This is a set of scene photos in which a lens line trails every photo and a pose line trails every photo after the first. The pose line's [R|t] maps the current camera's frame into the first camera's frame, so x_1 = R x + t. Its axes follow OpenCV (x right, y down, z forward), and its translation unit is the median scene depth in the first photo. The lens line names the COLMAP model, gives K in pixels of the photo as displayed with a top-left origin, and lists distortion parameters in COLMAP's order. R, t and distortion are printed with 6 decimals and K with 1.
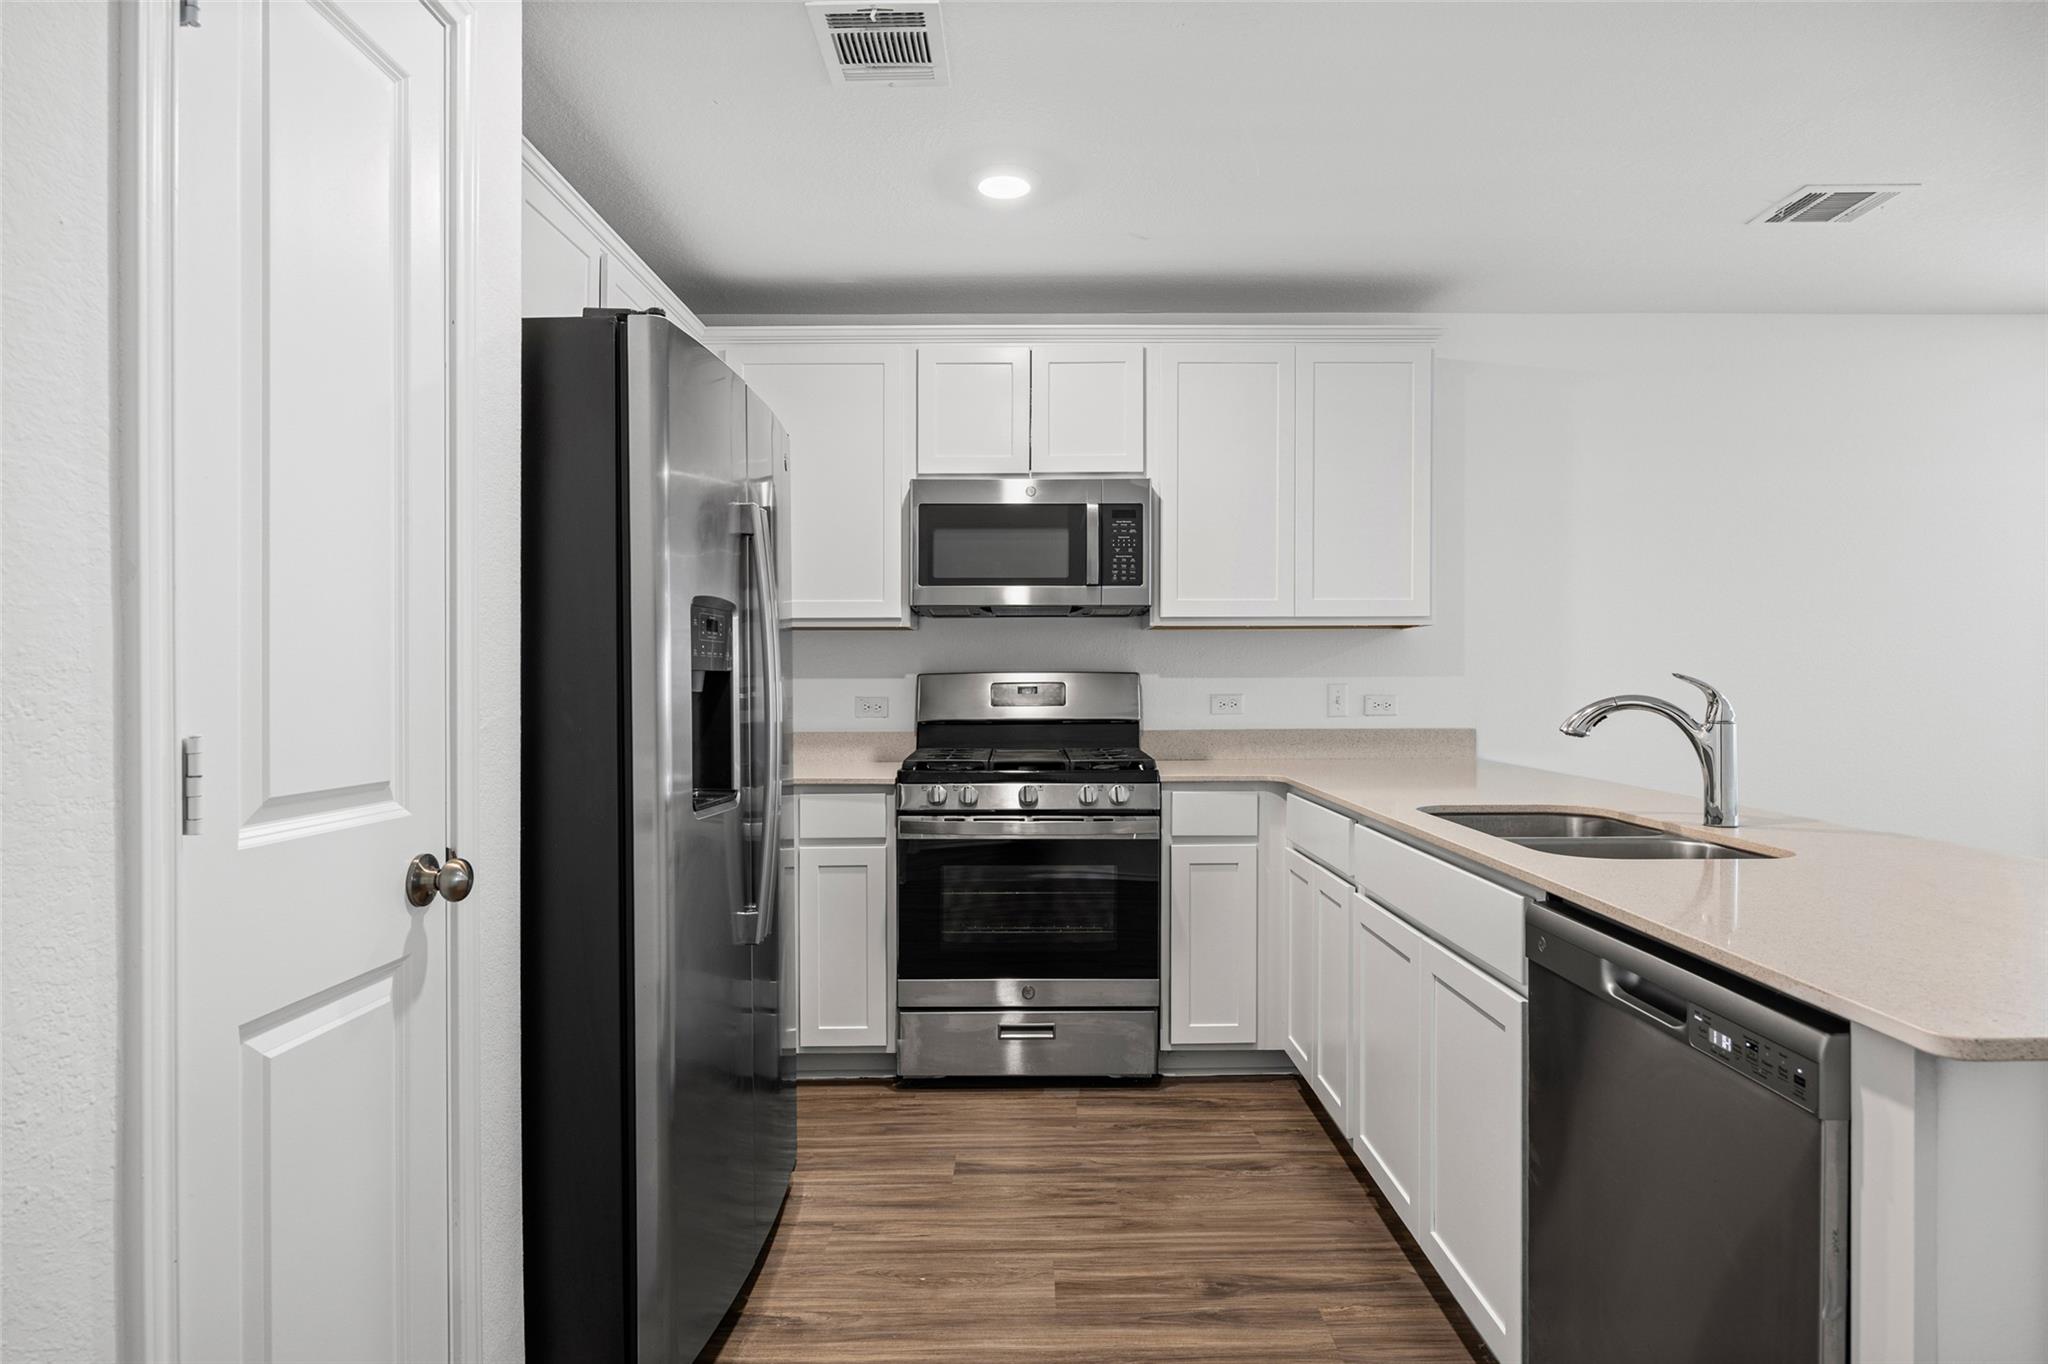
lens RADIAL K [[1124.4, 0, 1031.8], [0, 1124.4, 690.3], [0, 0, 1]] dist [-0.020589, -0.001747]
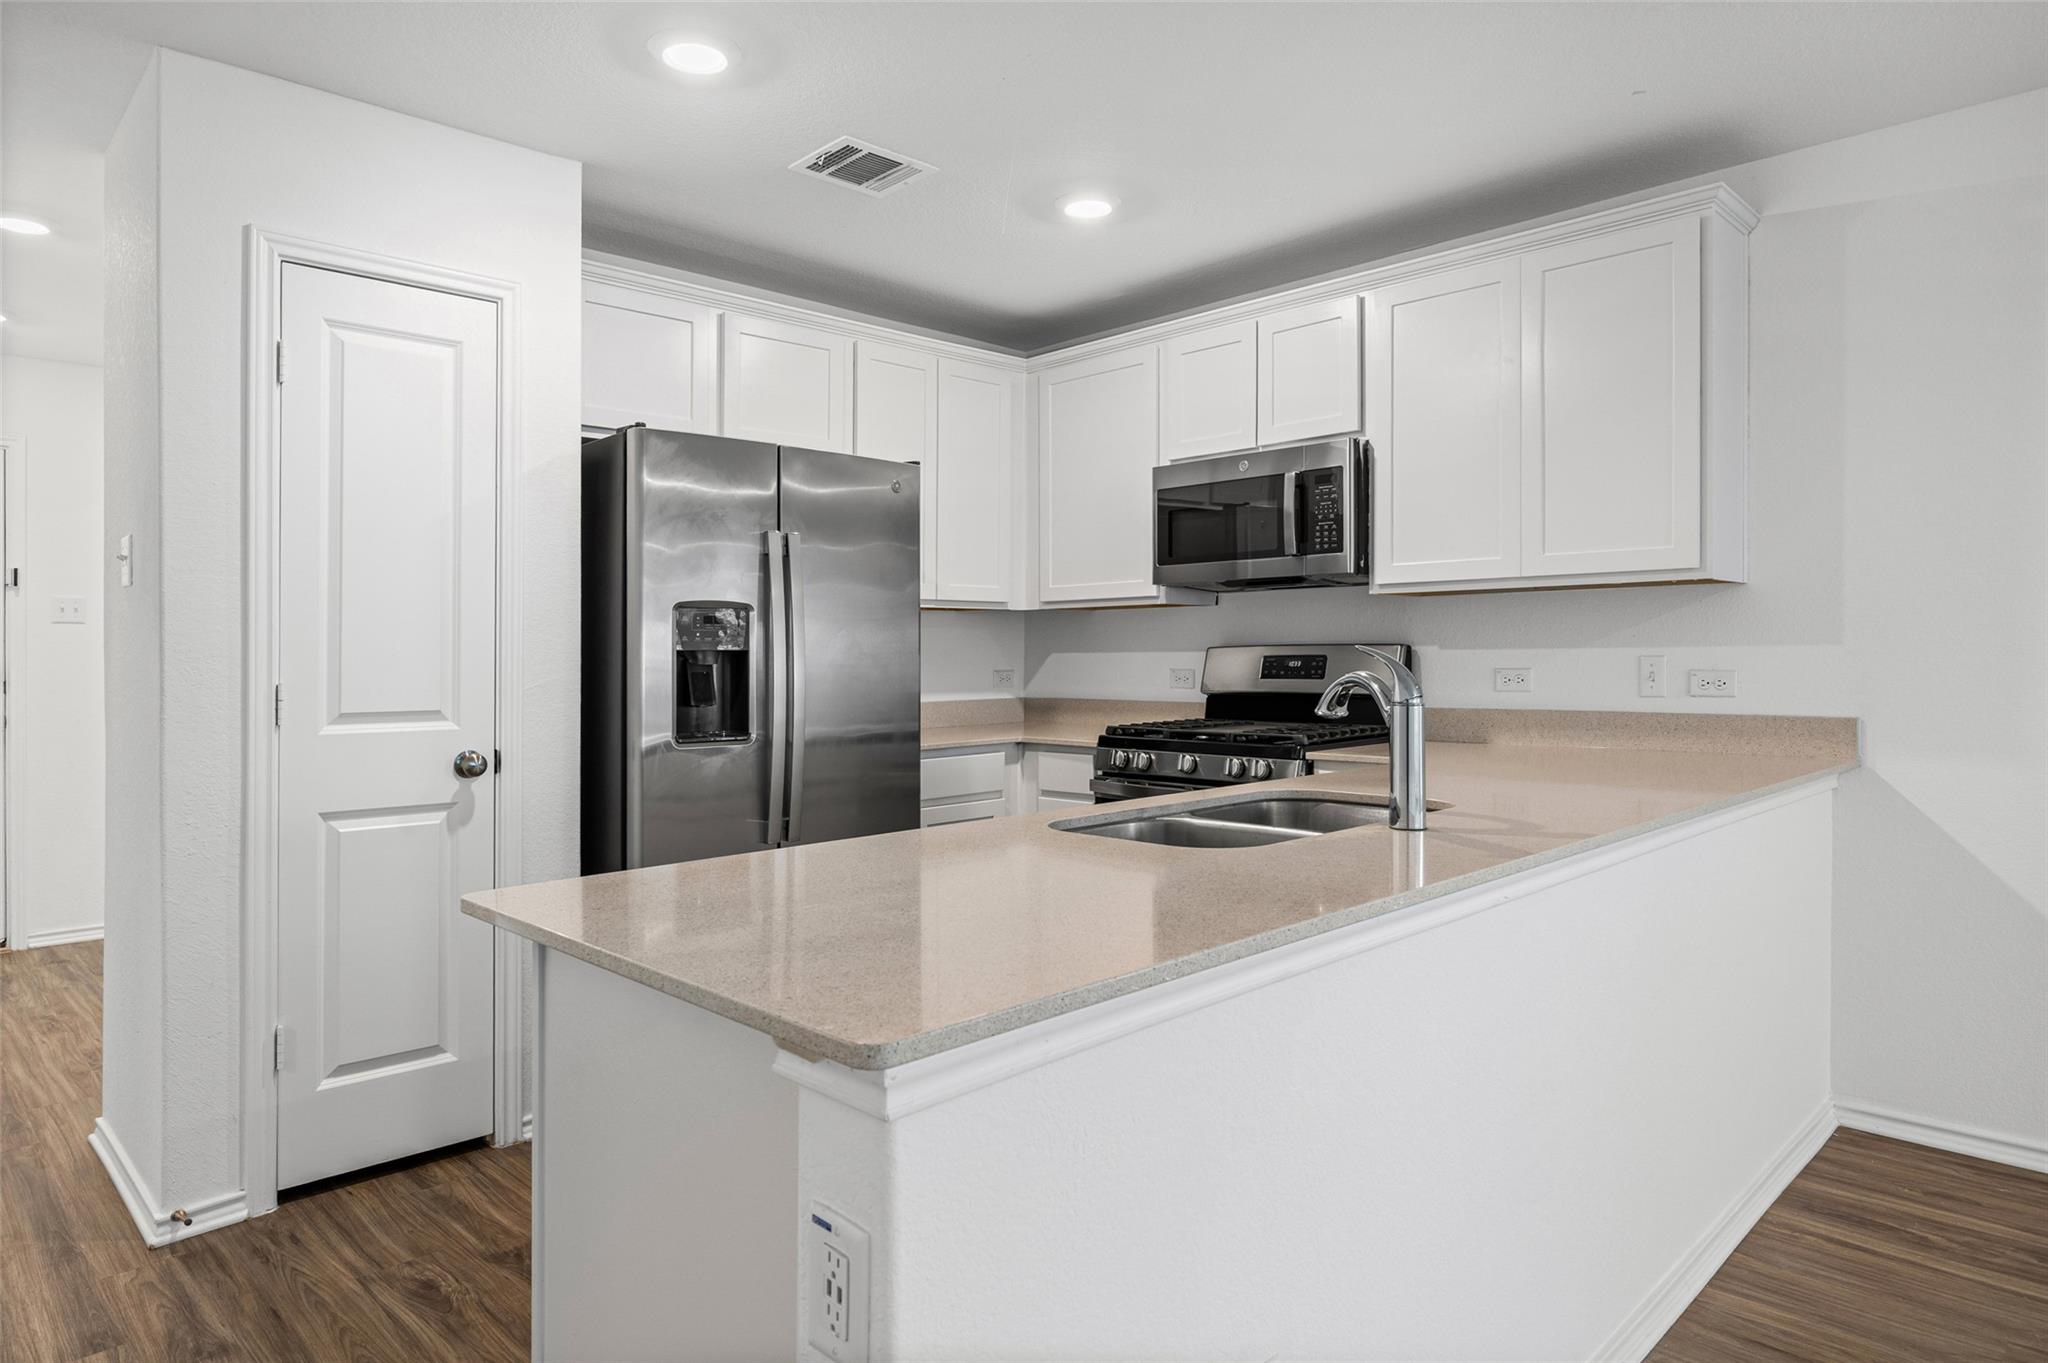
lens RADIAL K [[1231.3, 0, 1026.9], [0, 1231.3, 658.9], [0, 0, 1]] dist [-0.001328, -0.001716]
pose [[0.701230, -0.000361, -0.712935, 0.649703], [-0.000378, 1.000000, -0.000879, -0.002916], [0.712935, 0.000886, 0.701230, 0.085013]]
